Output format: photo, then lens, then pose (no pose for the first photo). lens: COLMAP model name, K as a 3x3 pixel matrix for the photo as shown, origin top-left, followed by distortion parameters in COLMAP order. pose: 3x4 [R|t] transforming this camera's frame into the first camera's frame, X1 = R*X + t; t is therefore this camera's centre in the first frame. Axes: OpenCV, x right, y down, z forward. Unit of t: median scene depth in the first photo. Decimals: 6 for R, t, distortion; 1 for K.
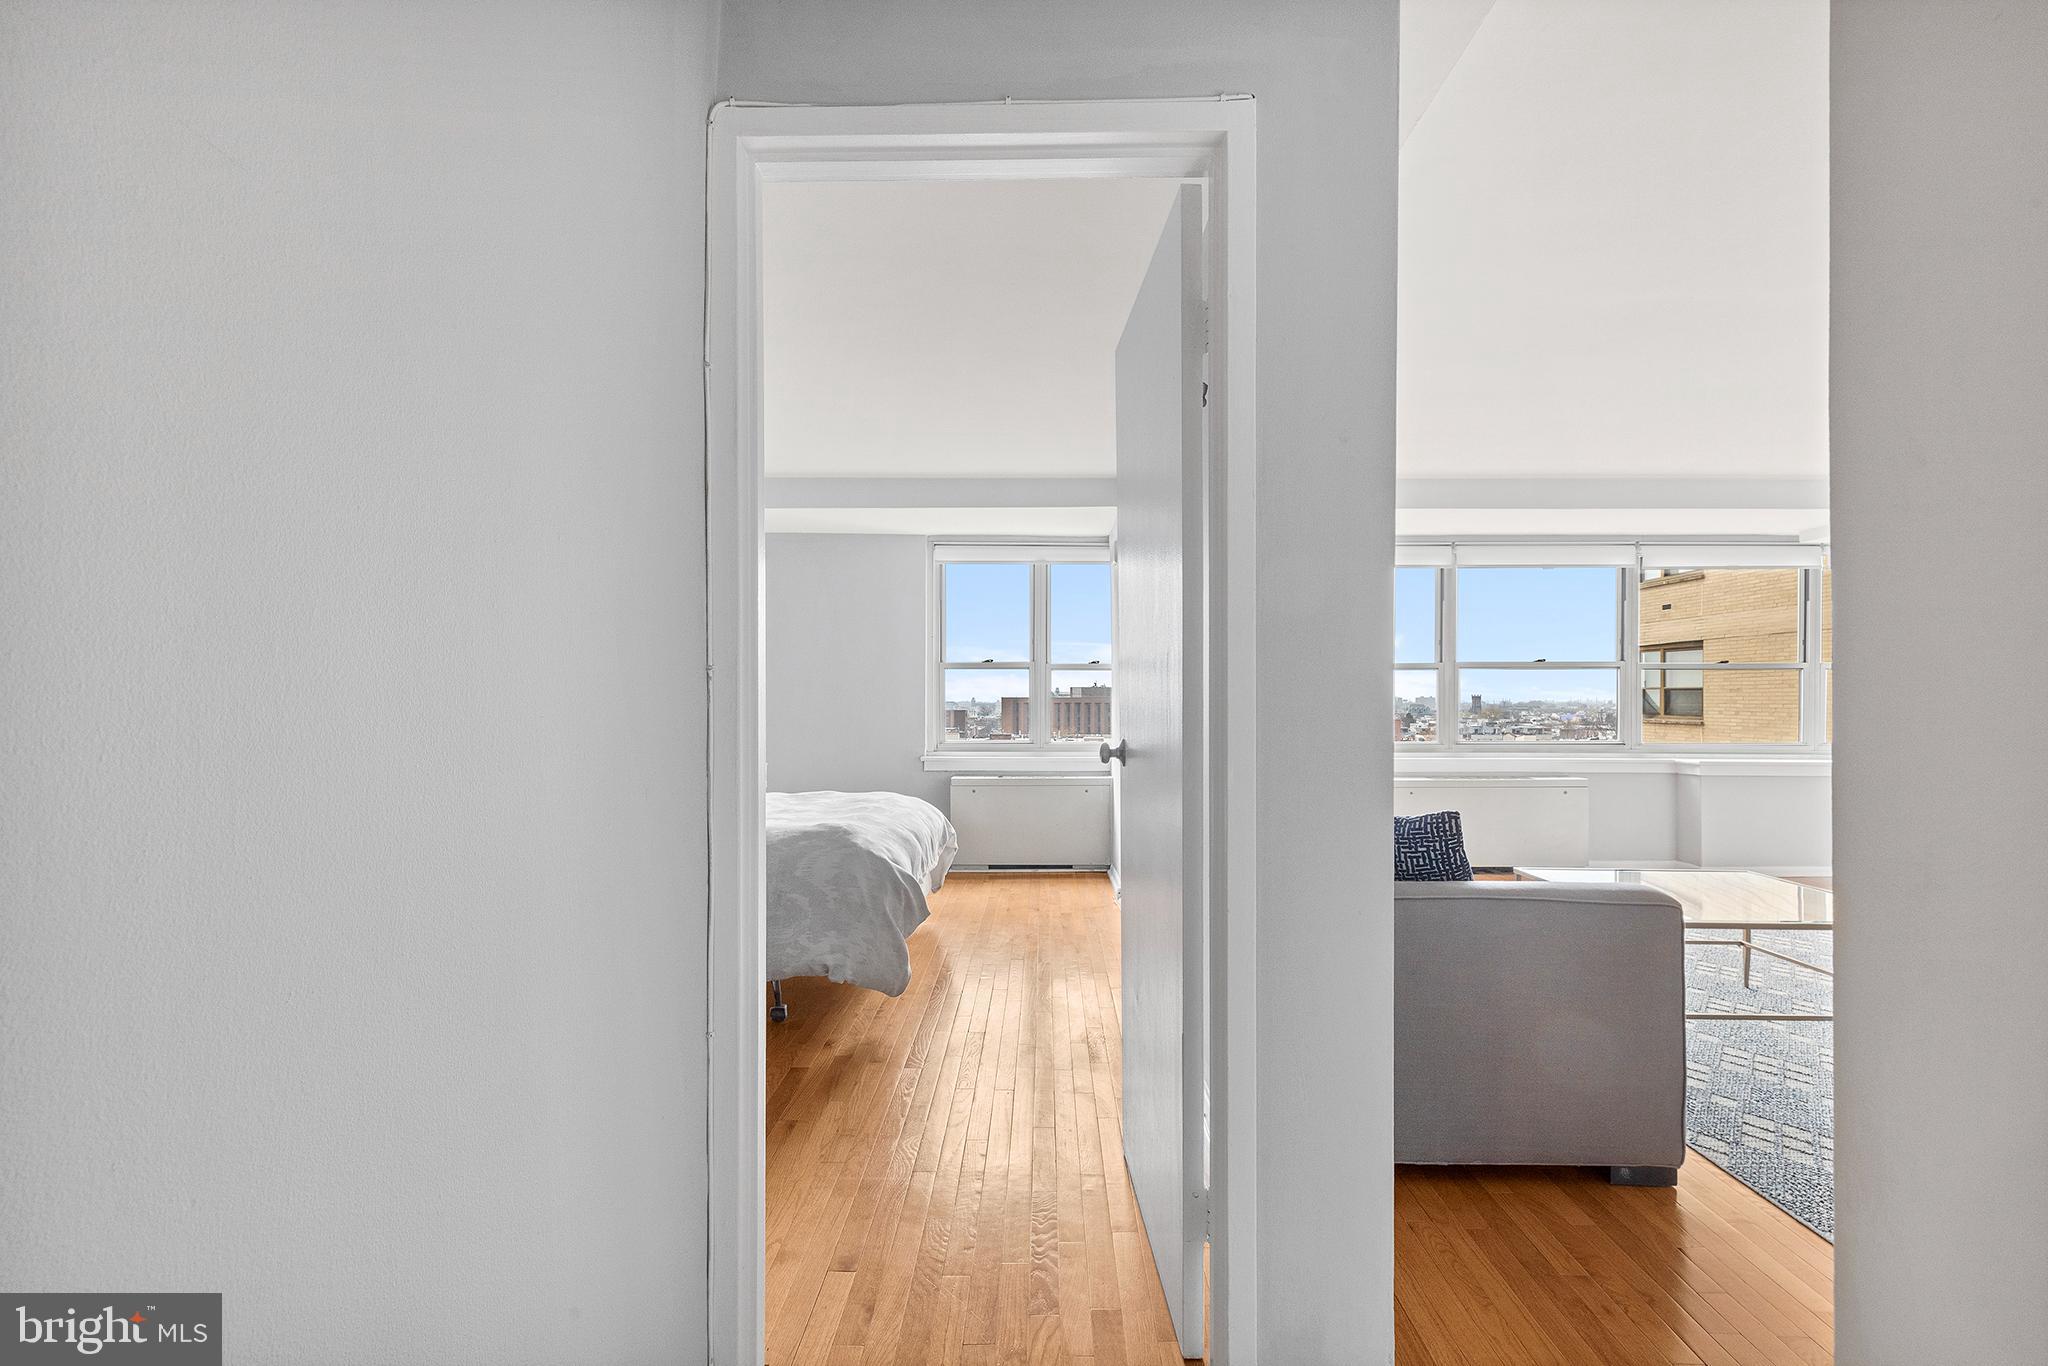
lens RADIAL K [[923.6, 0, 1038.9], [0, 923.6, 679.5], [0, 0, 1]] dist [-0.000066, 0.000216]
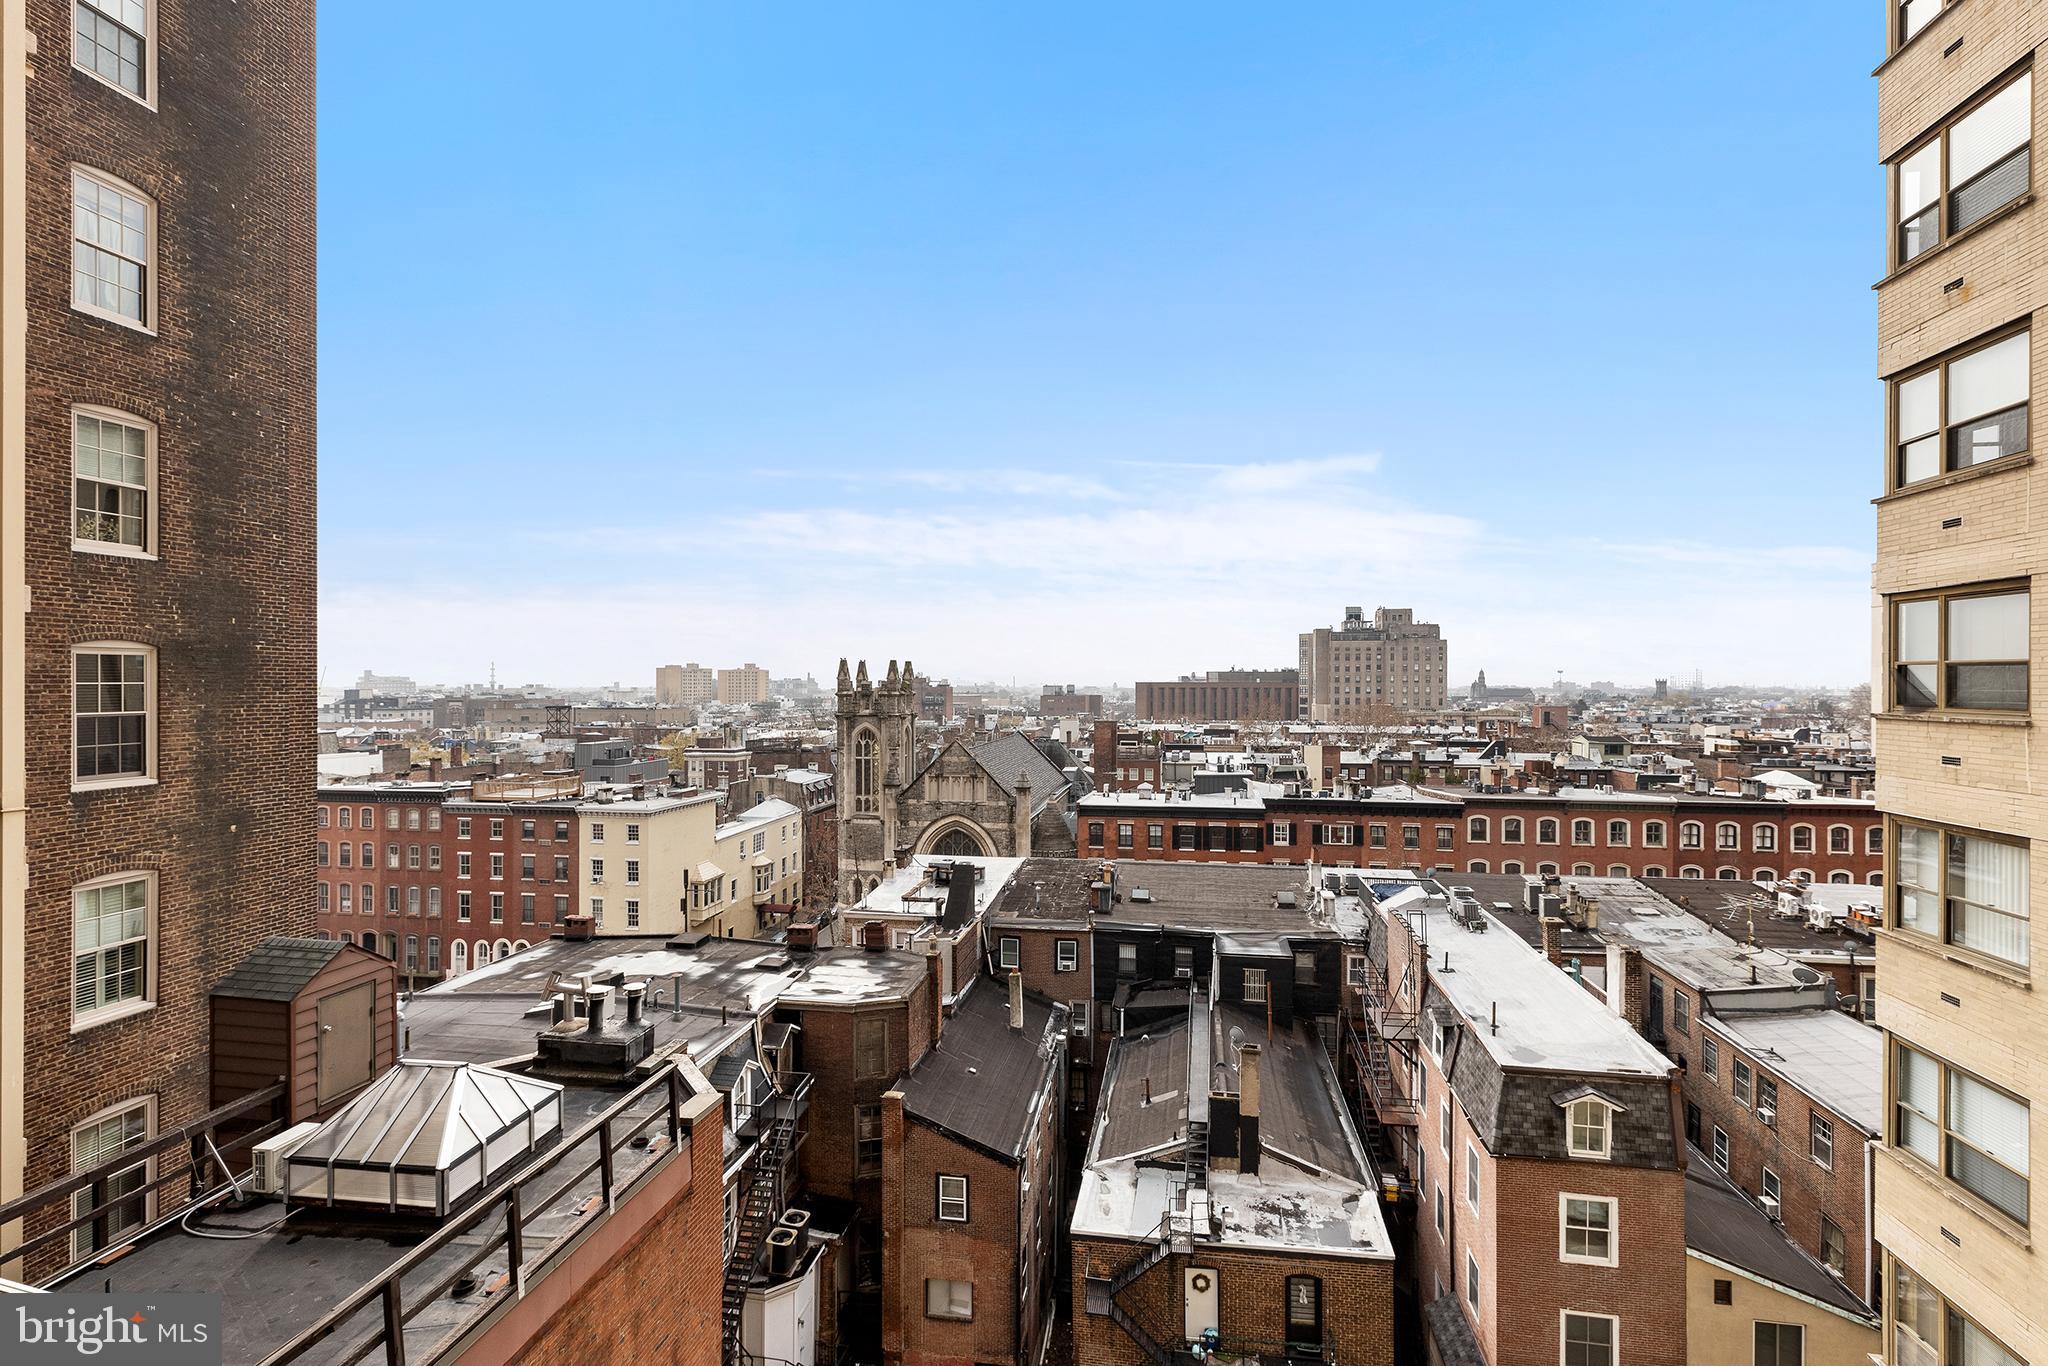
lens RADIAL K [[923.6, 0, 1038.9], [0, 923.6, 679.5], [0, 0, 1]] dist [-0.000066, 0.000216]
pose [[0.988700, -0.000444, -0.149908, 0.198628], [0.002866, 0.999869, 0.015942, 0.009678], [0.149881, -0.016191, 0.988571, 0.338882]]
